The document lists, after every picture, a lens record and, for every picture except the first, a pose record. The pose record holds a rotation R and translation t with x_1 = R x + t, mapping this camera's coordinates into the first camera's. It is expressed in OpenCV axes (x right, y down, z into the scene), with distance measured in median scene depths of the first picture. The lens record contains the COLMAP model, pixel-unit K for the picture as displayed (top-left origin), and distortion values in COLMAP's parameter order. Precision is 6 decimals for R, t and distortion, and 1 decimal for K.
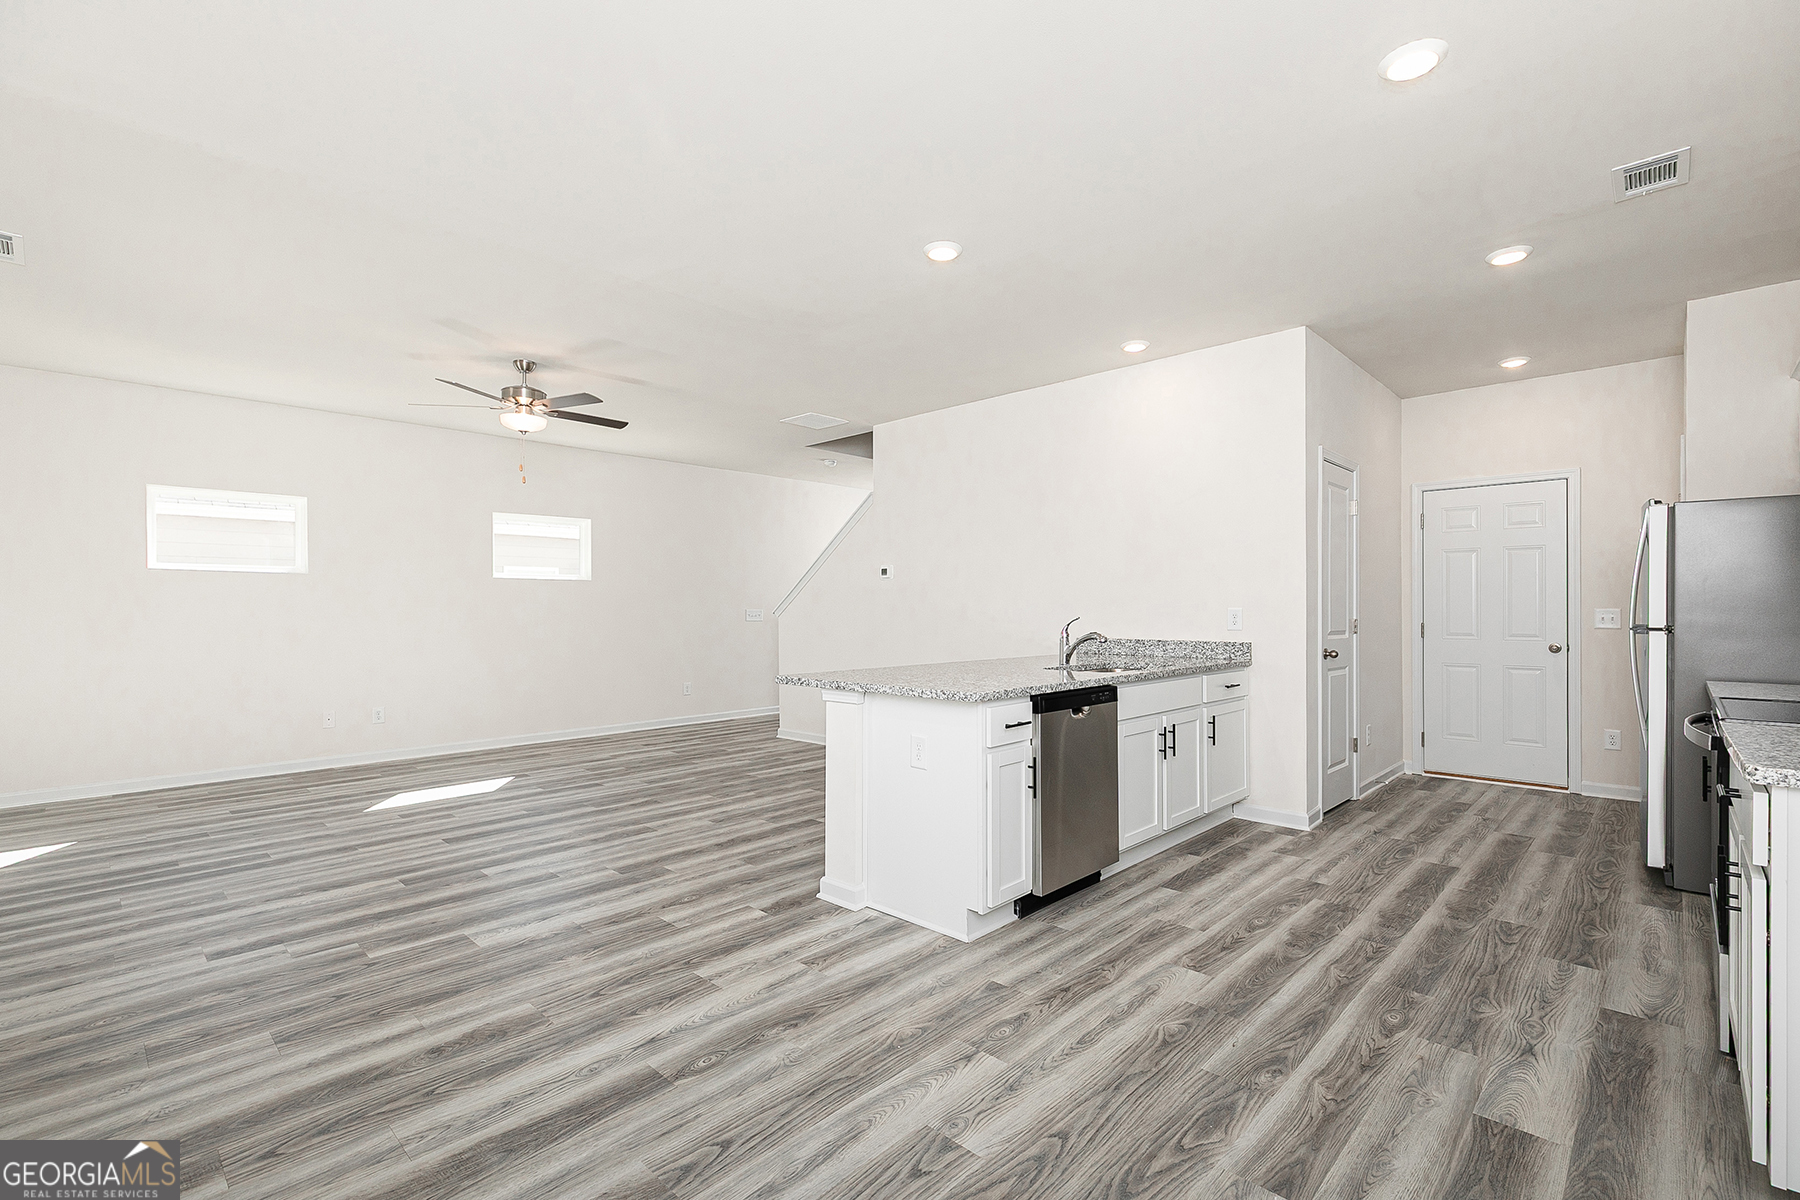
lens RADIAL K [[806.6, 0, 902.8], [0, 806.6, 608.1], [0, 0, 1]] dist [0.005786, -0.000250]
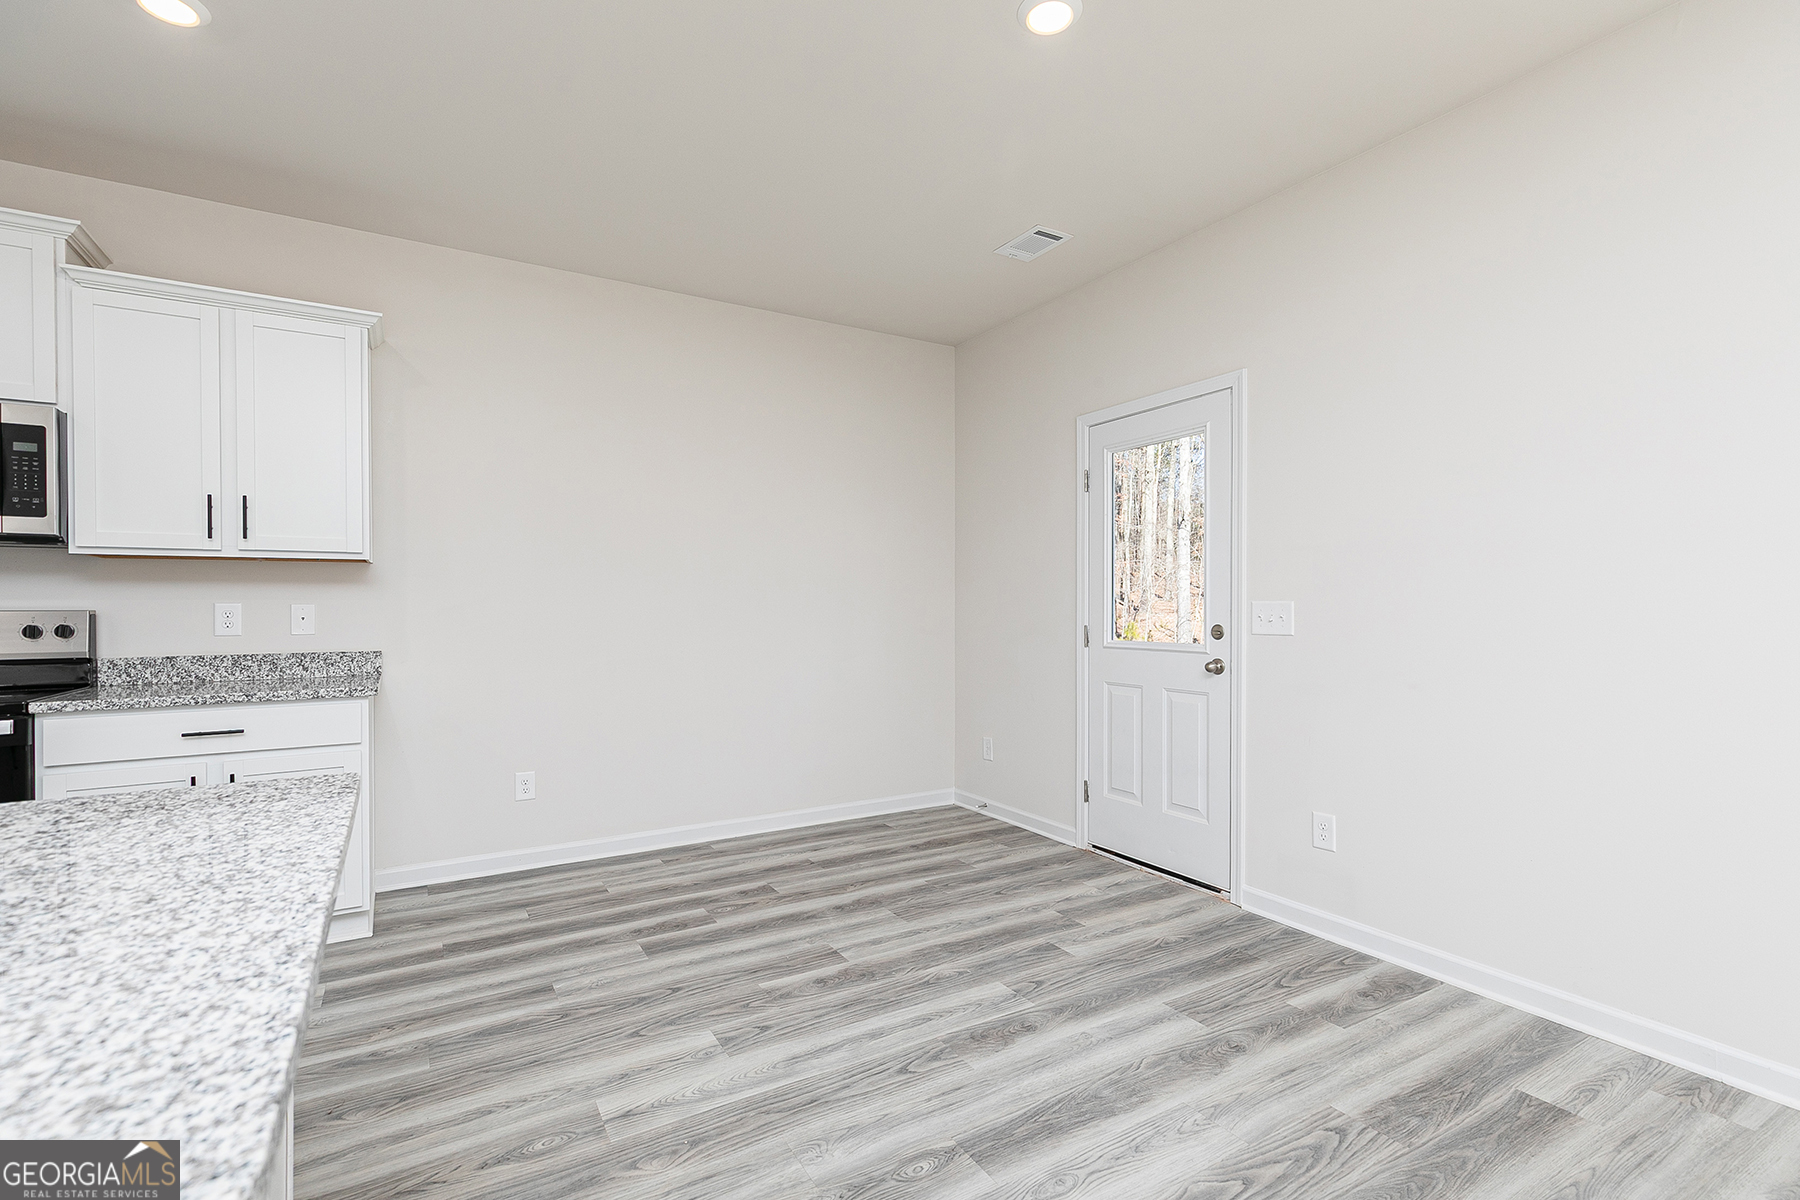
lens RADIAL K [[817.8, 0, 904.2], [0, 817.8, 610.7], [0, 0, 1]] dist [0.003379, 0.000260]
pose [[-0.965399, 0.003623, 0.260752, -0.272334], [0.004661, 0.999983, 0.003360, 0.008849], [-0.260735, 0.004459, -0.965400, 1.098833]]
